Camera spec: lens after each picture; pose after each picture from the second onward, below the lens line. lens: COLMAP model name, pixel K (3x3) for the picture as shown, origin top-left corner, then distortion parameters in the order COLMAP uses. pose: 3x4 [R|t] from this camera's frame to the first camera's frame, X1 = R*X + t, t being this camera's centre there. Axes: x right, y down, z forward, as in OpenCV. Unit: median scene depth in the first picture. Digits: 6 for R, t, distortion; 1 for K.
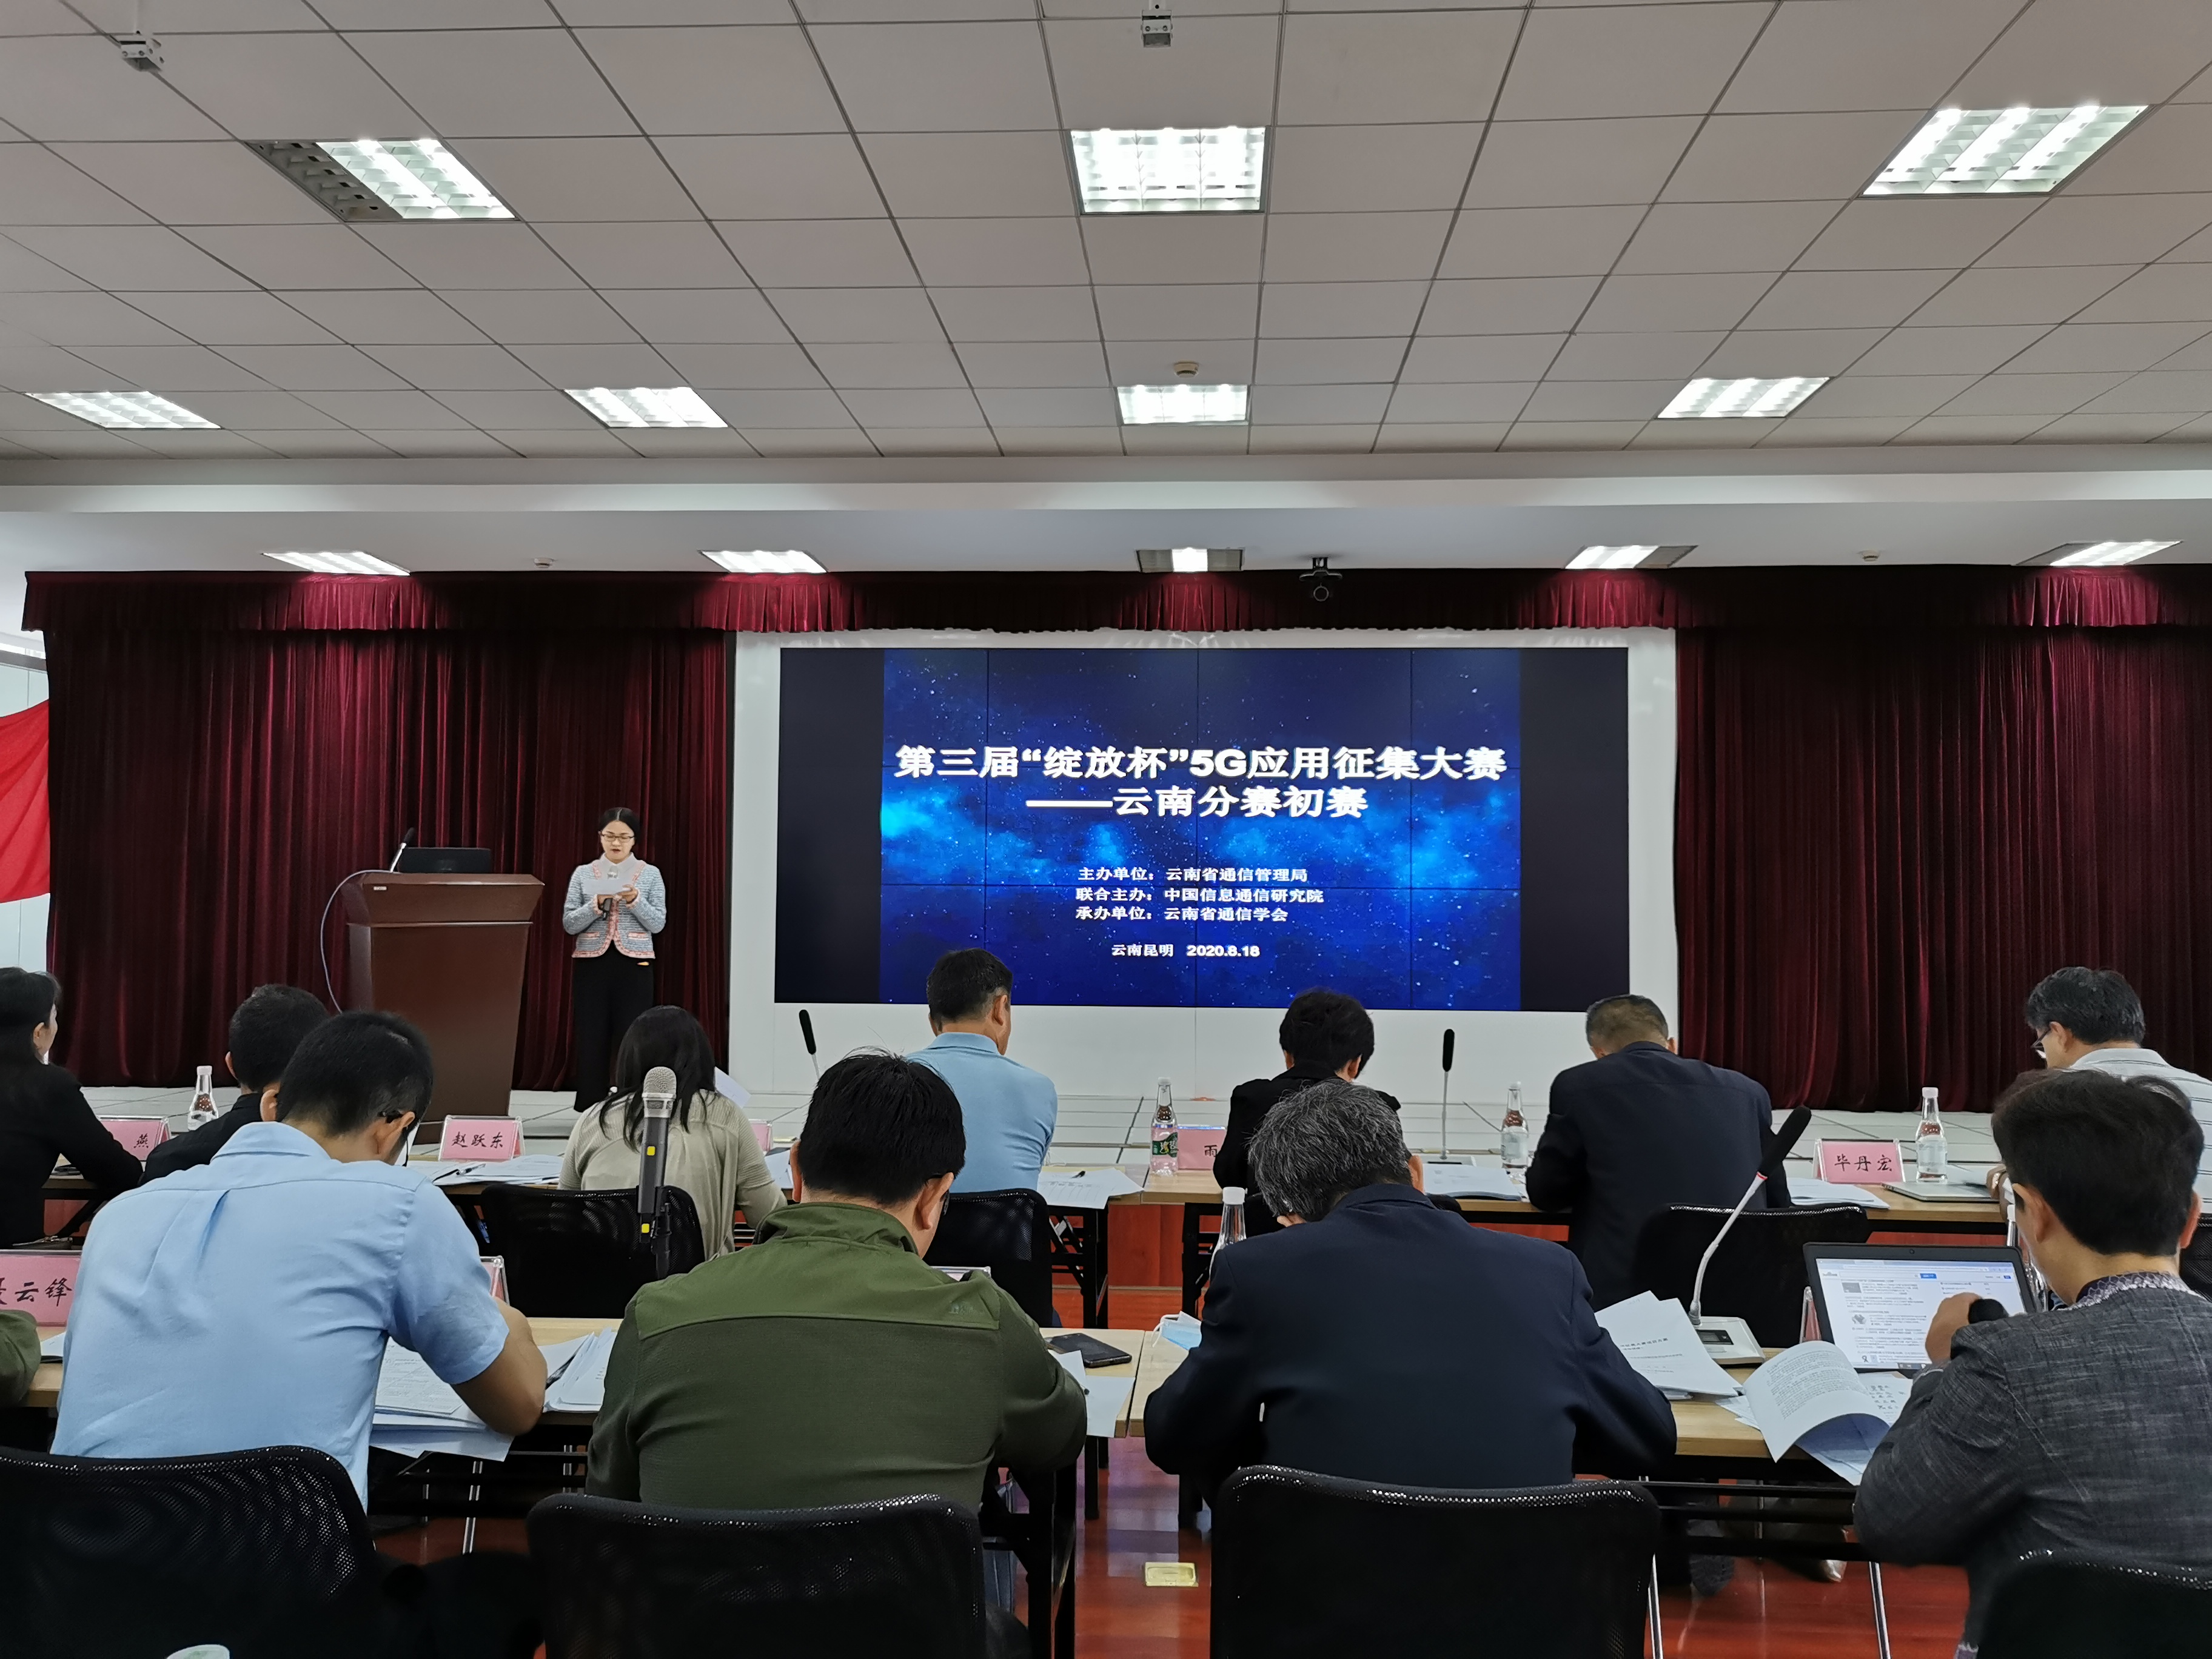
lens RADIAL K [[1693.9, 0, 1106.0], [0, 1693.9, 829.5], [0, 0, 1]] dist [0.010585, -0.000483]
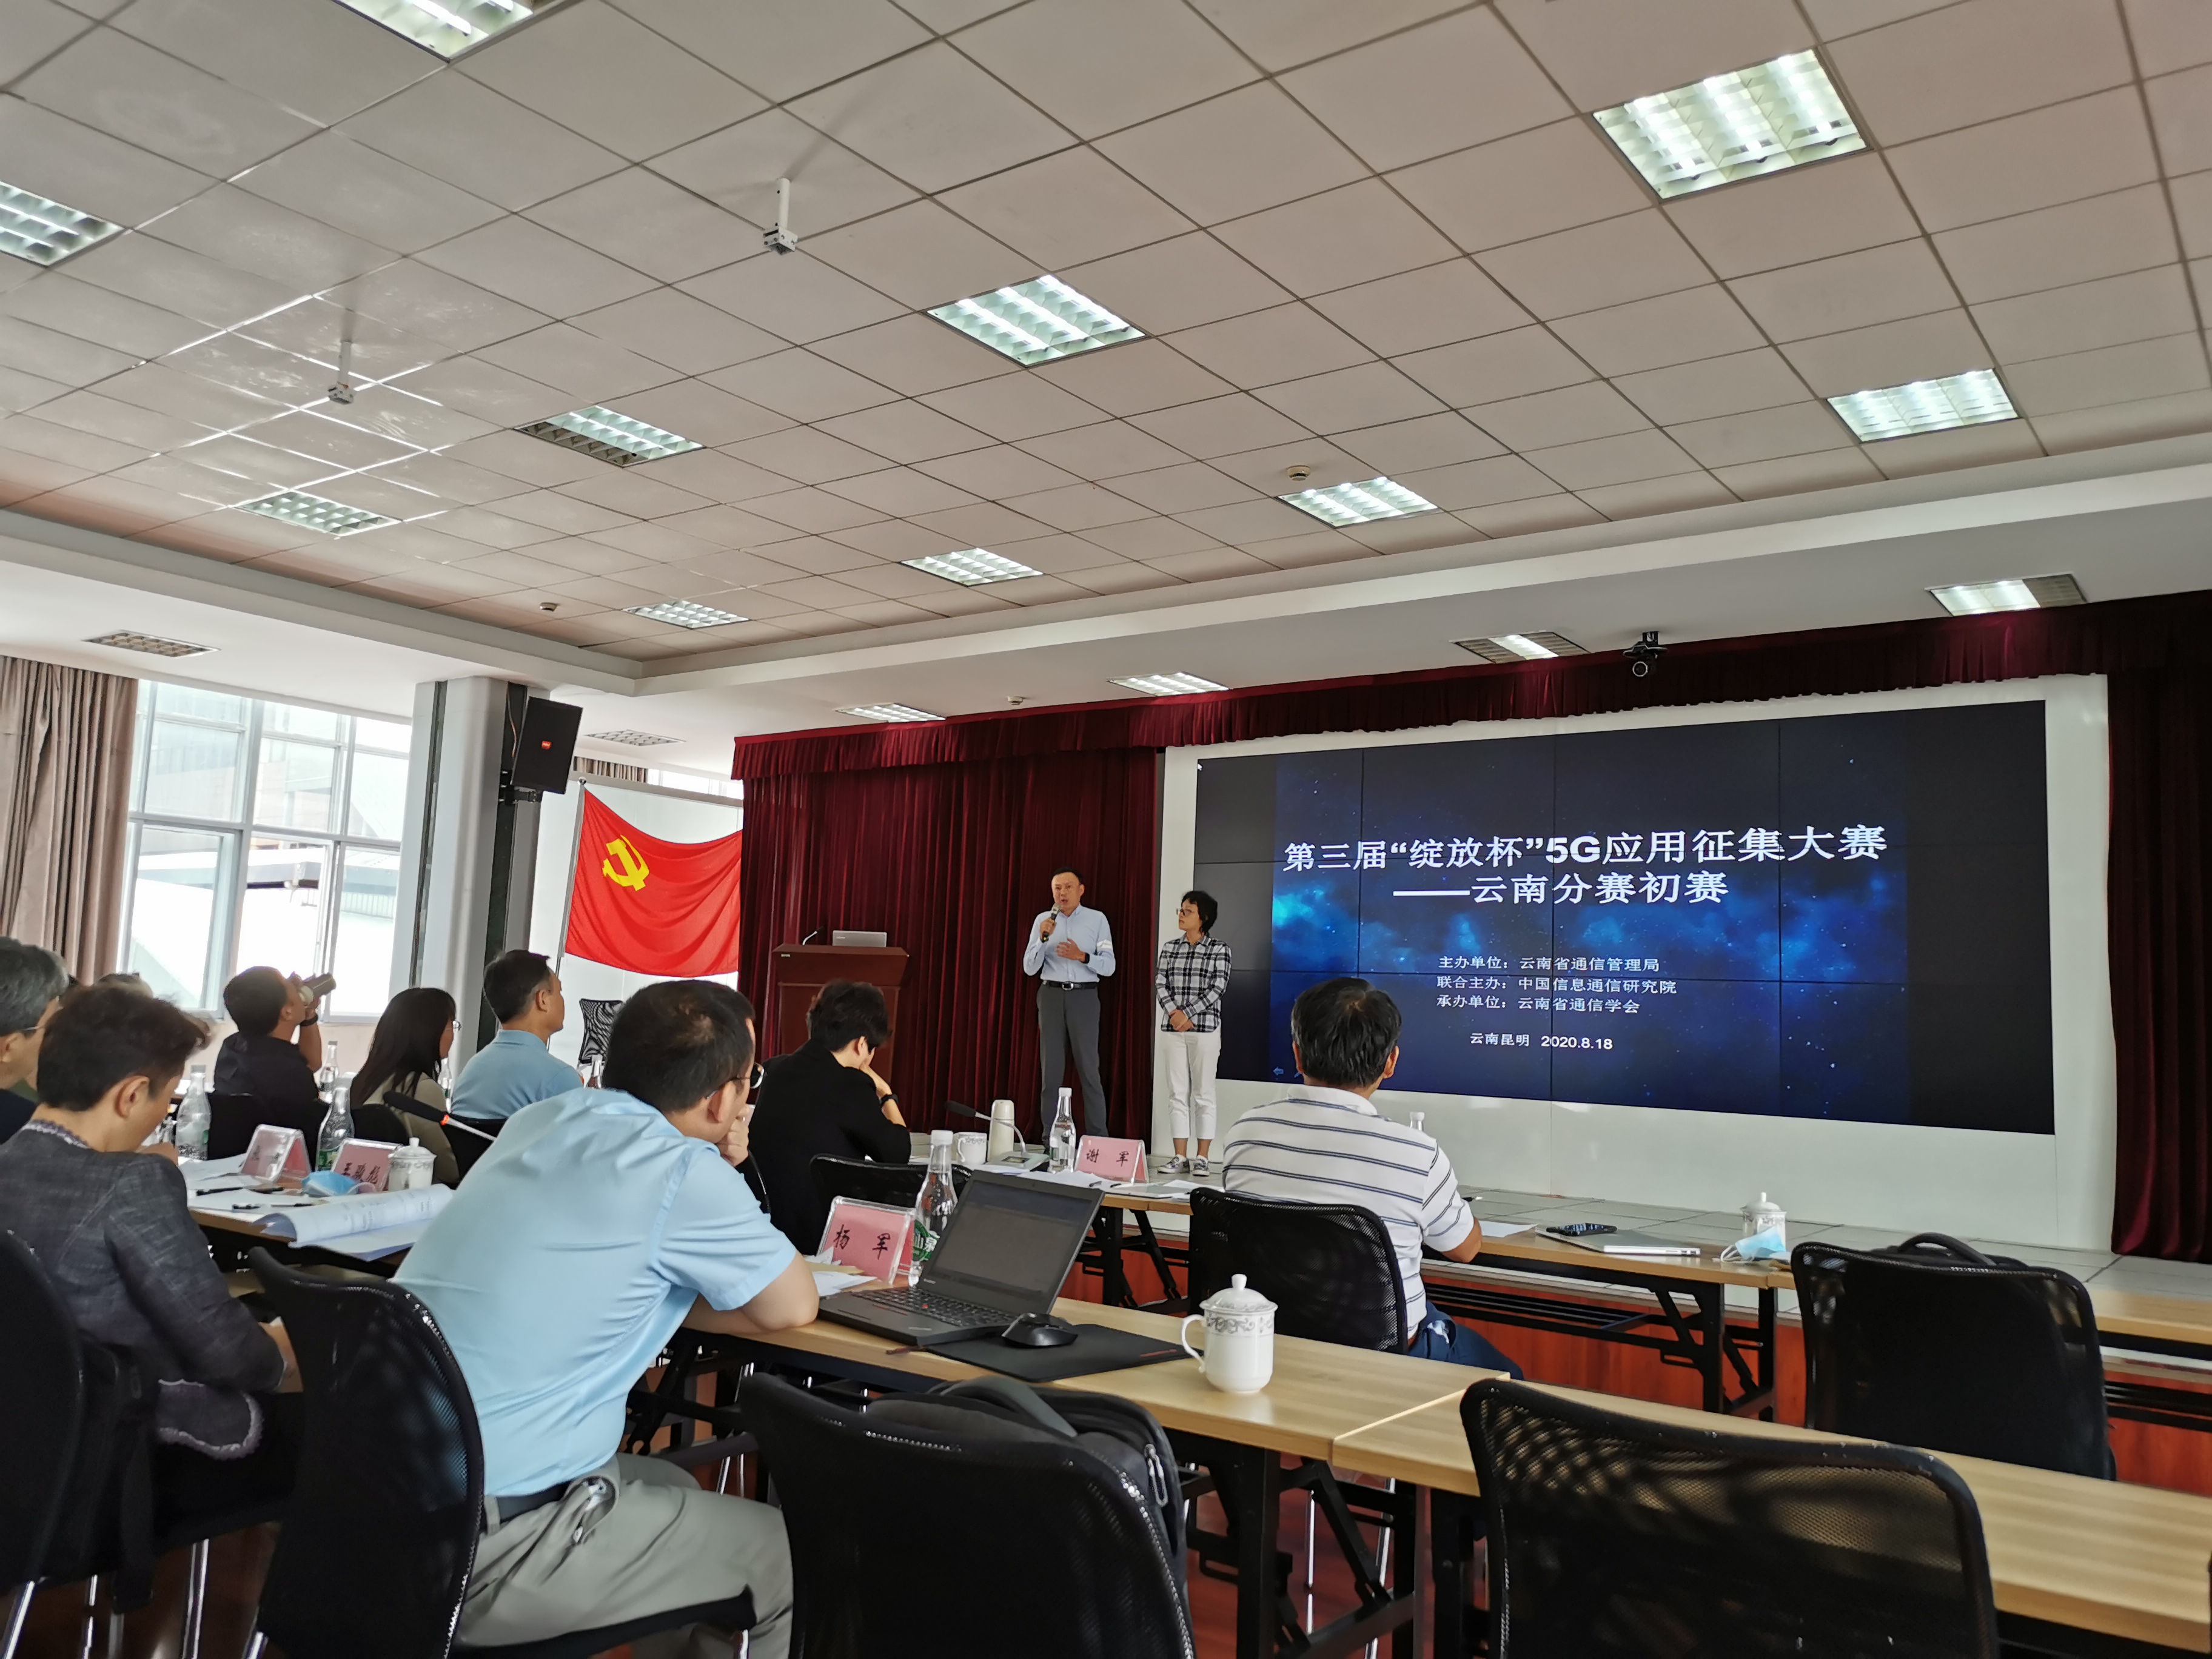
lens RADIAL K [[1693.9, 0, 1106.0], [0, 1693.9, 829.5], [0, 0, 1]] dist [0.010585, -0.000483]
pose [[0.835651, -0.034734, -0.548161, 0.379104], [-0.012022, 0.996603, -0.081476, 0.032175], [0.549129, 0.074676, 0.832395, 0.034915]]
